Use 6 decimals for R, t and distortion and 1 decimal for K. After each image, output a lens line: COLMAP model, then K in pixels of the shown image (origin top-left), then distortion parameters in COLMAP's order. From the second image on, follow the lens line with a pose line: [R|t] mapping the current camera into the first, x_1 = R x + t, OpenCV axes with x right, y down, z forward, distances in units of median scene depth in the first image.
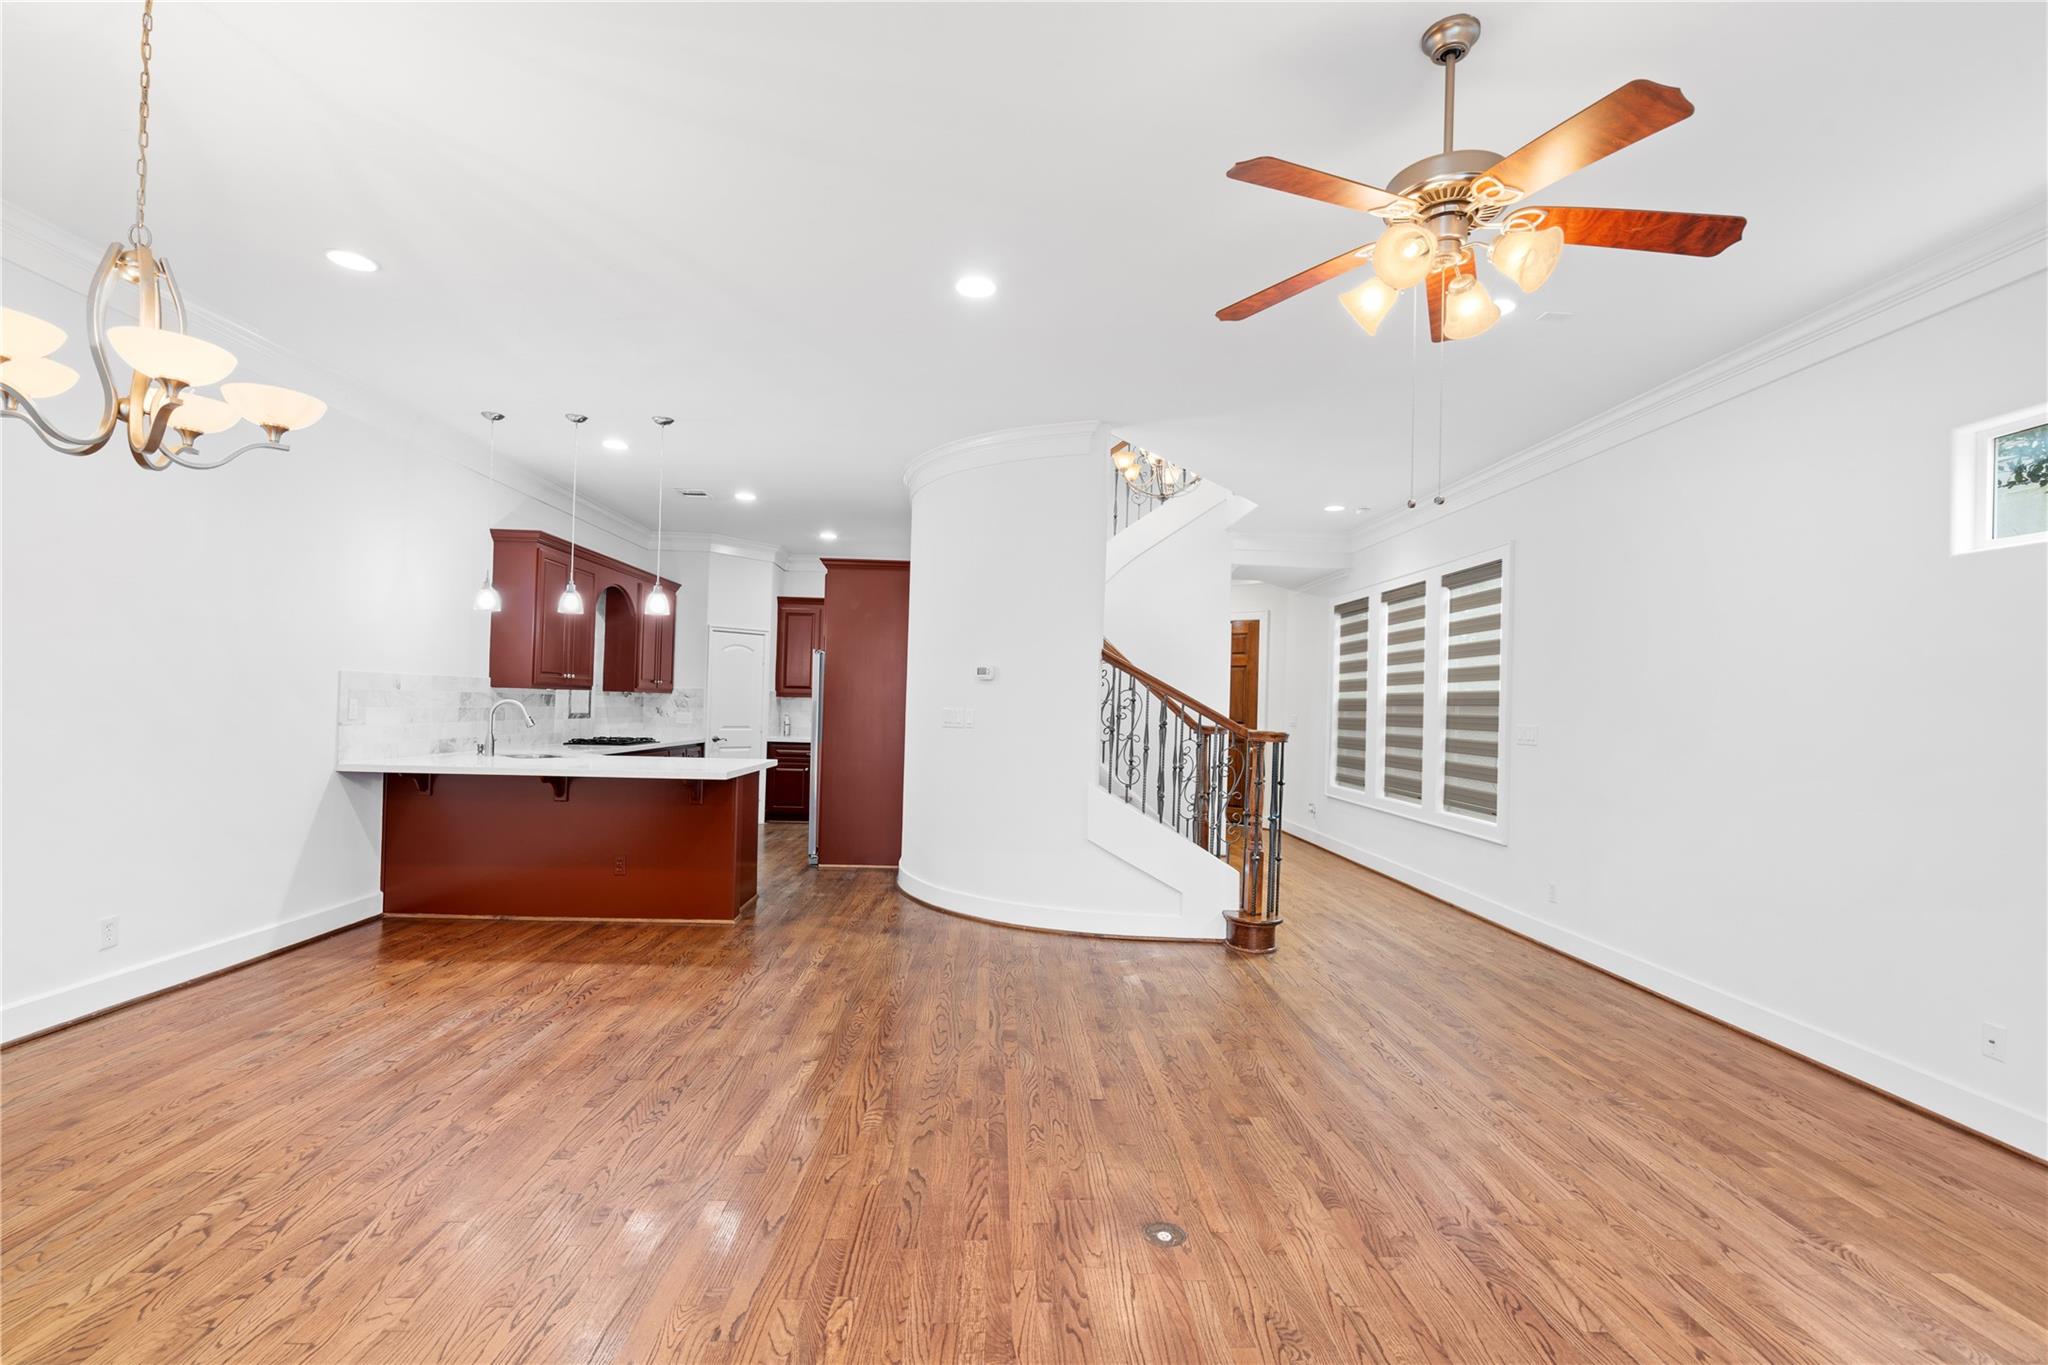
lens RADIAL K [[932.1, 0, 1020.5], [0, 932.1, 672.4], [0, 0, 1]] dist [-0.001225, 0.000541]
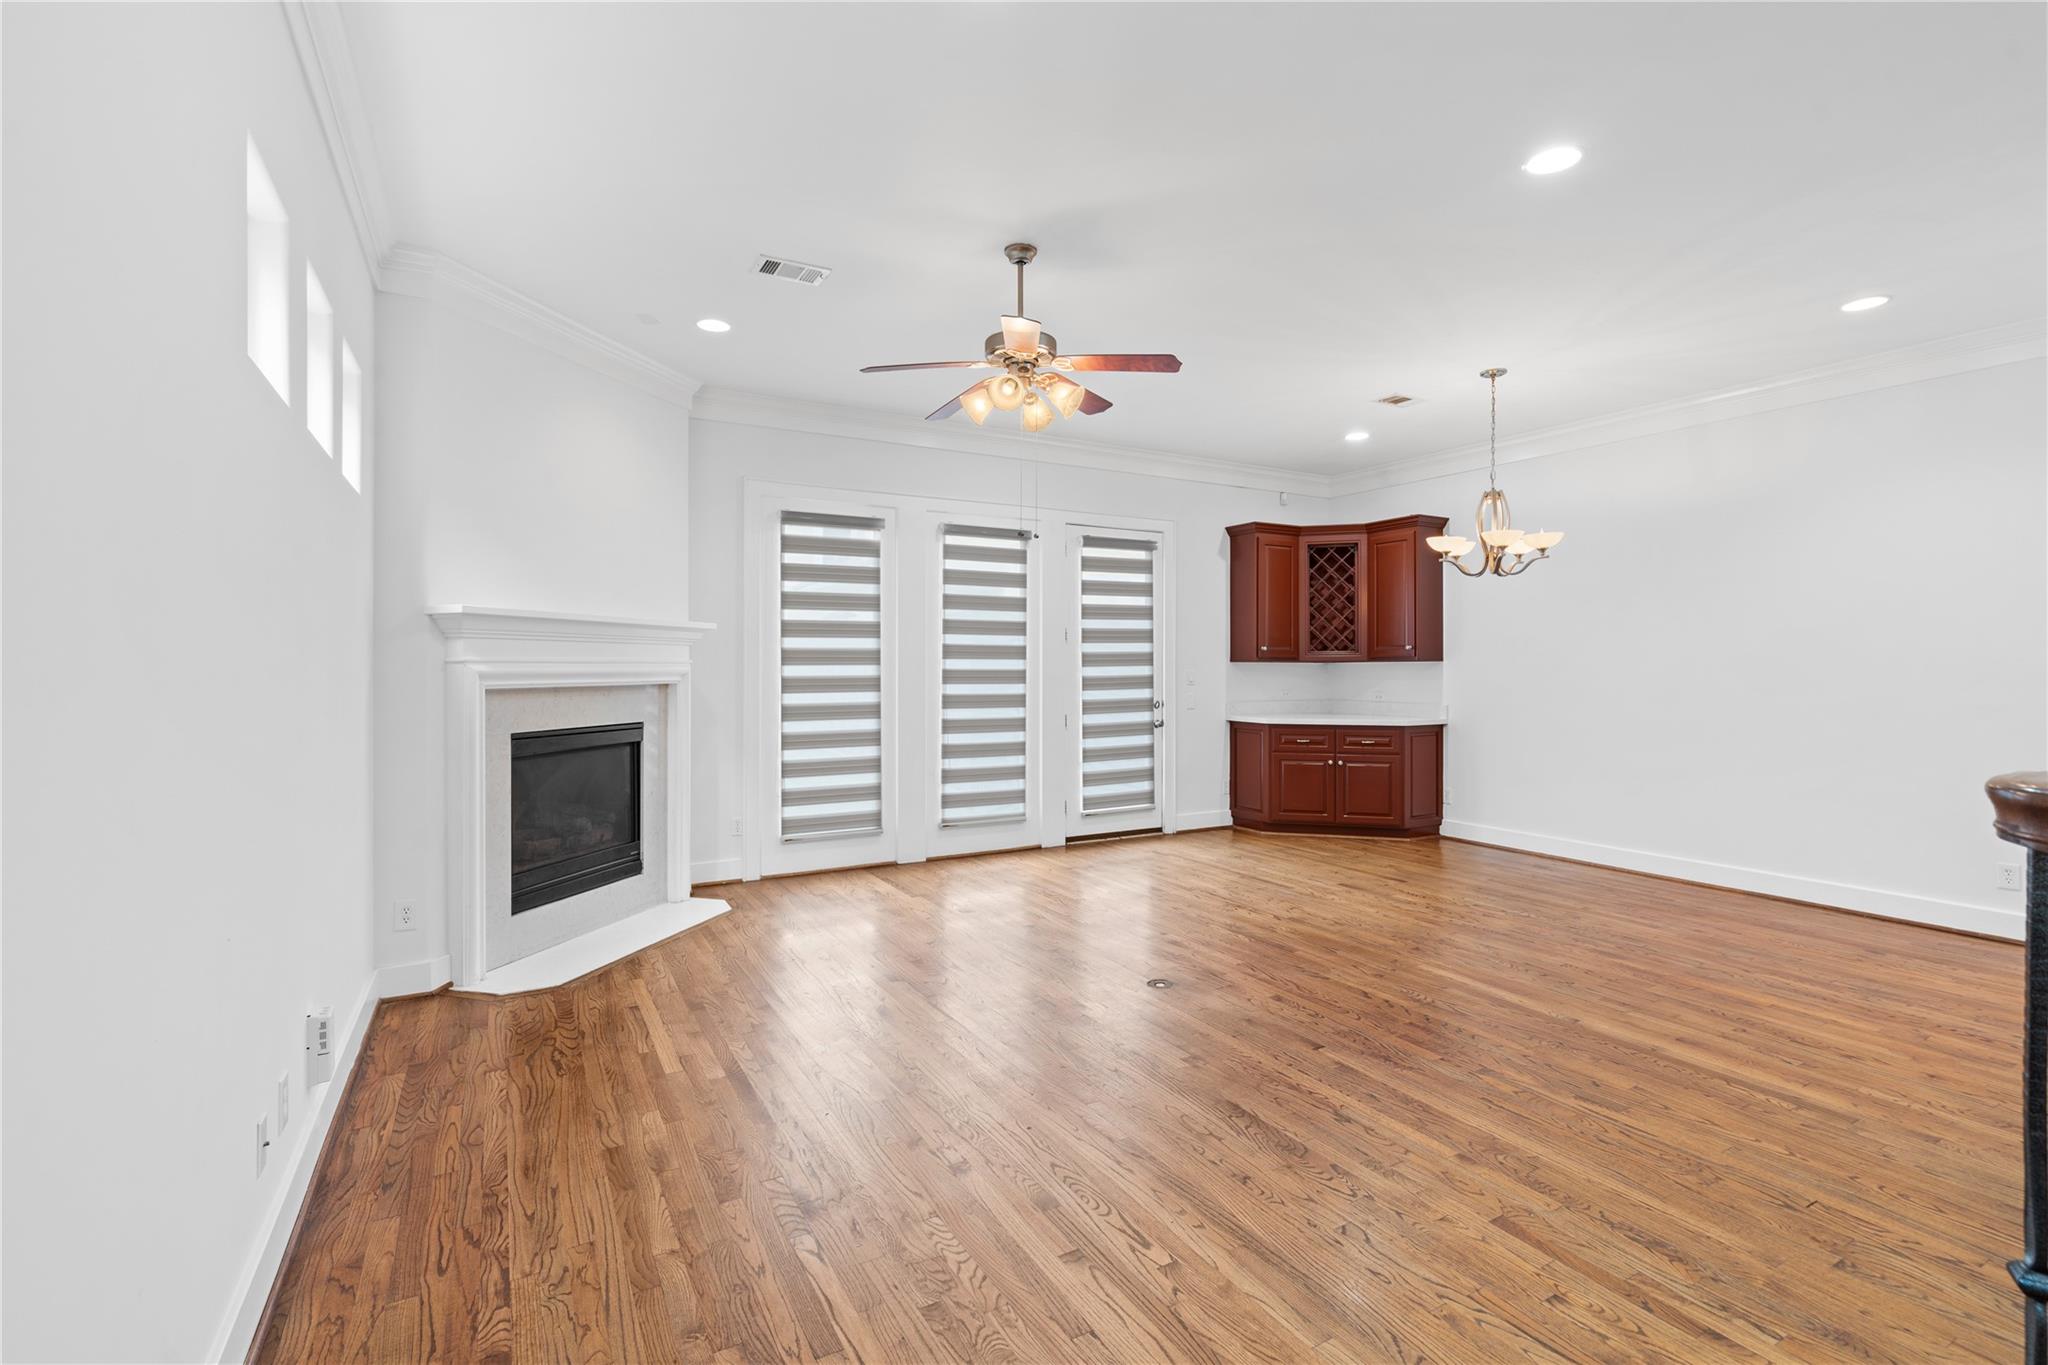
lens RADIAL K [[932.1, 0, 1020.5], [0, 932.1, 672.4], [0, 0, 1]] dist [-0.001225, 0.000541]
pose [[-0.886403, -0.025691, -0.462201, 0.905729], [-0.010862, 0.999338, -0.034717, 0.088899], [0.462787, -0.025753, -0.886096, 1.861724]]
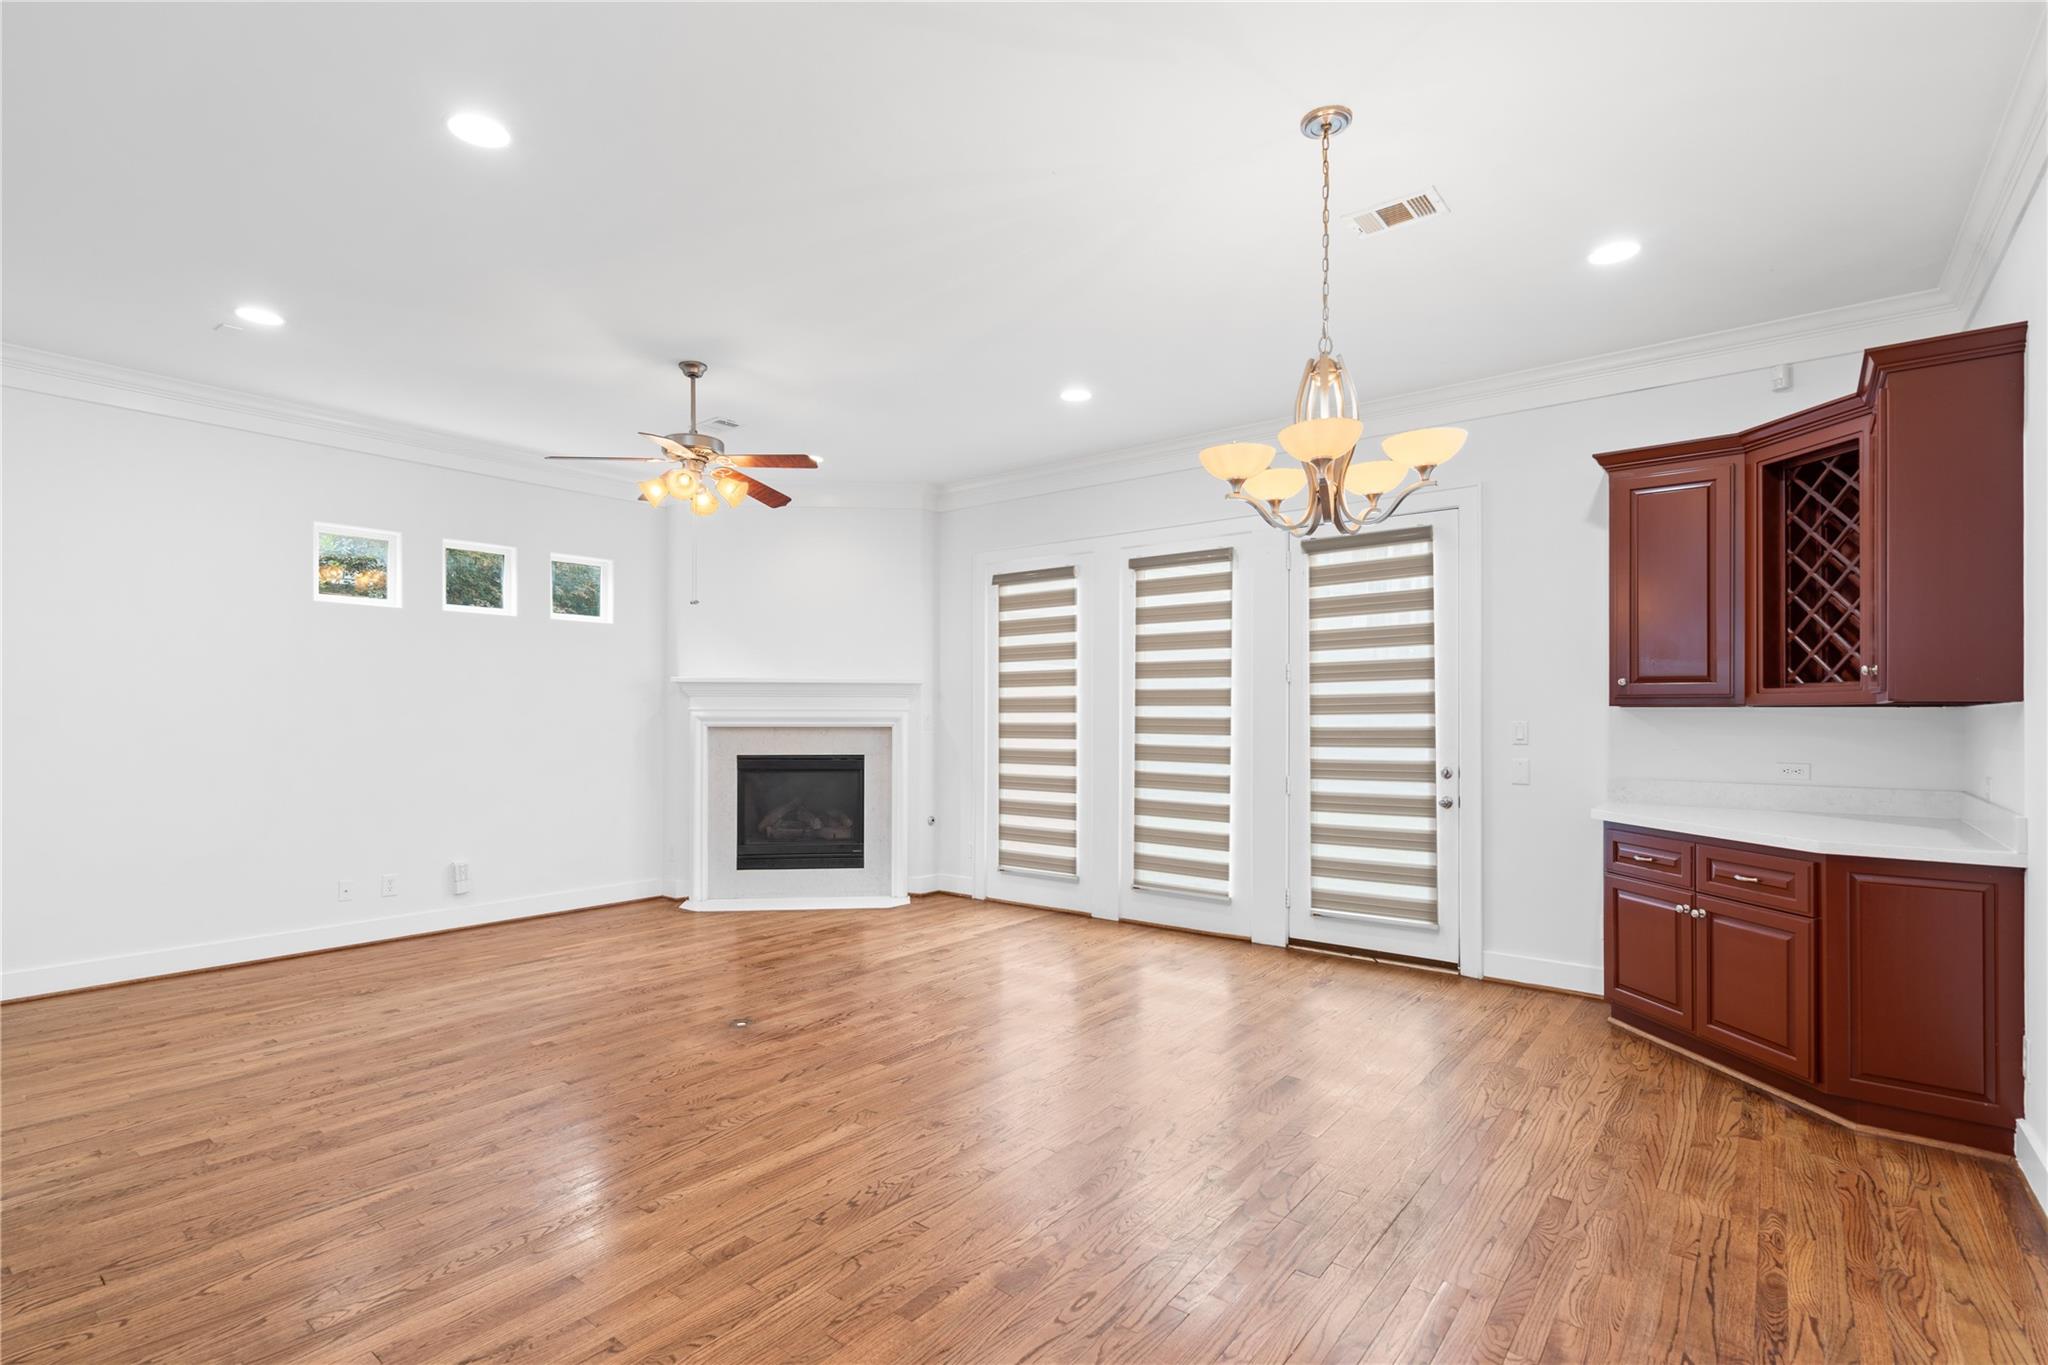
lens RADIAL K [[959.4, 0, 1011.8], [0, 959.4, 711.0], [0, 0, 1]] dist [-0.004228, -0.000124]
pose [[-0.758948, -0.028163, 0.650542, -1.046871], [-0.044702, 0.998961, -0.008903, 0.026324], [-0.649615, -0.035837, -0.759418, 1.591474]]
